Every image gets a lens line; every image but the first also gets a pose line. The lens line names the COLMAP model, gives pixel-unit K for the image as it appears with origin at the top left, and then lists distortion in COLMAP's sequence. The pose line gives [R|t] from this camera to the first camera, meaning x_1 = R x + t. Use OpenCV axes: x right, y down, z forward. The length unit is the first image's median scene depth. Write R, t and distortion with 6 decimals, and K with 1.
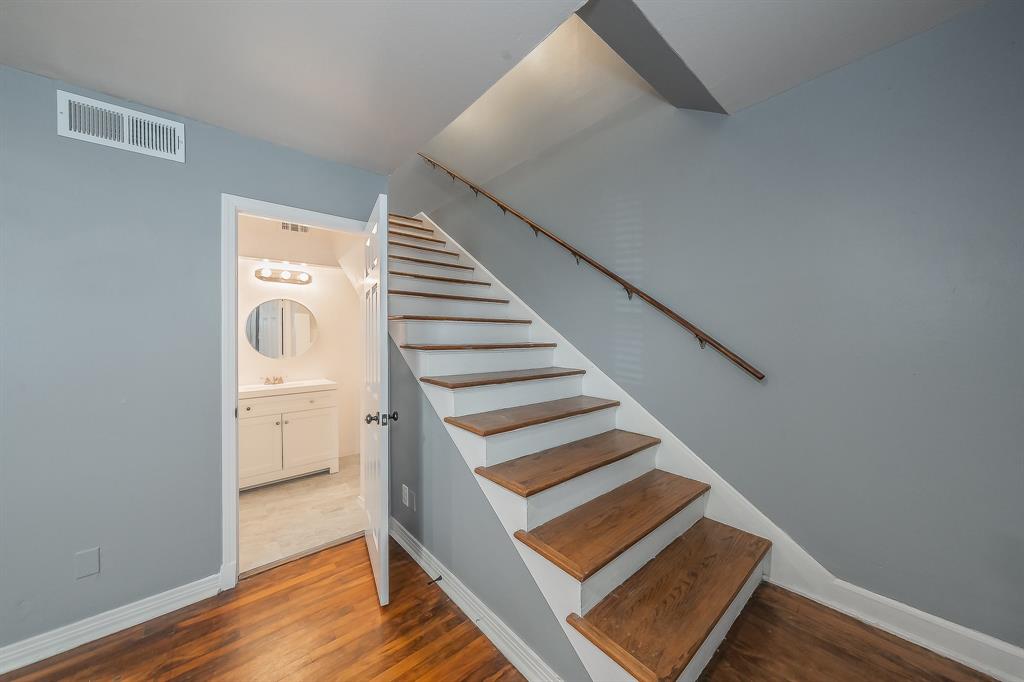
lens RADIAL K [[349.1, 0, 503.8], [0, 349.1, 336.4], [0, 0, 1]] dist [-0.000015, 0.000032]
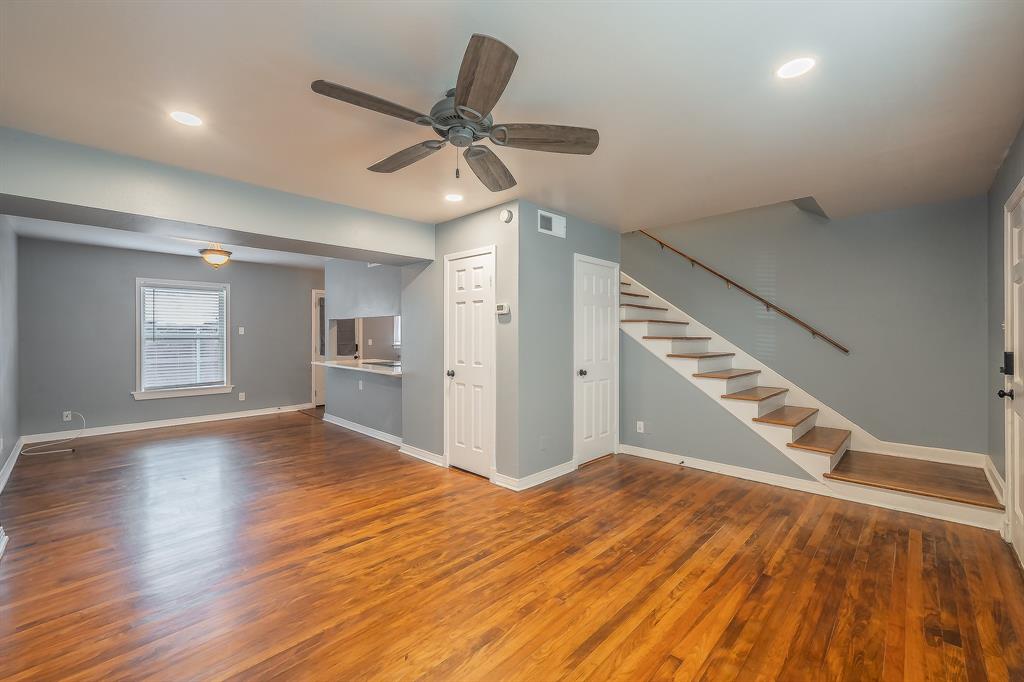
lens RADIAL K [[426.8, 0, 513.3], [0, 426.8, 341.1], [0, 0, 1]] dist [-0.002484, -0.000068]
pose [[0.994269, 0.001772, 0.106890, -1.178835], [-0.002401, 0.999981, 0.005749, 0.036255], [-0.106877, -0.005973, 0.994254, -1.024608]]
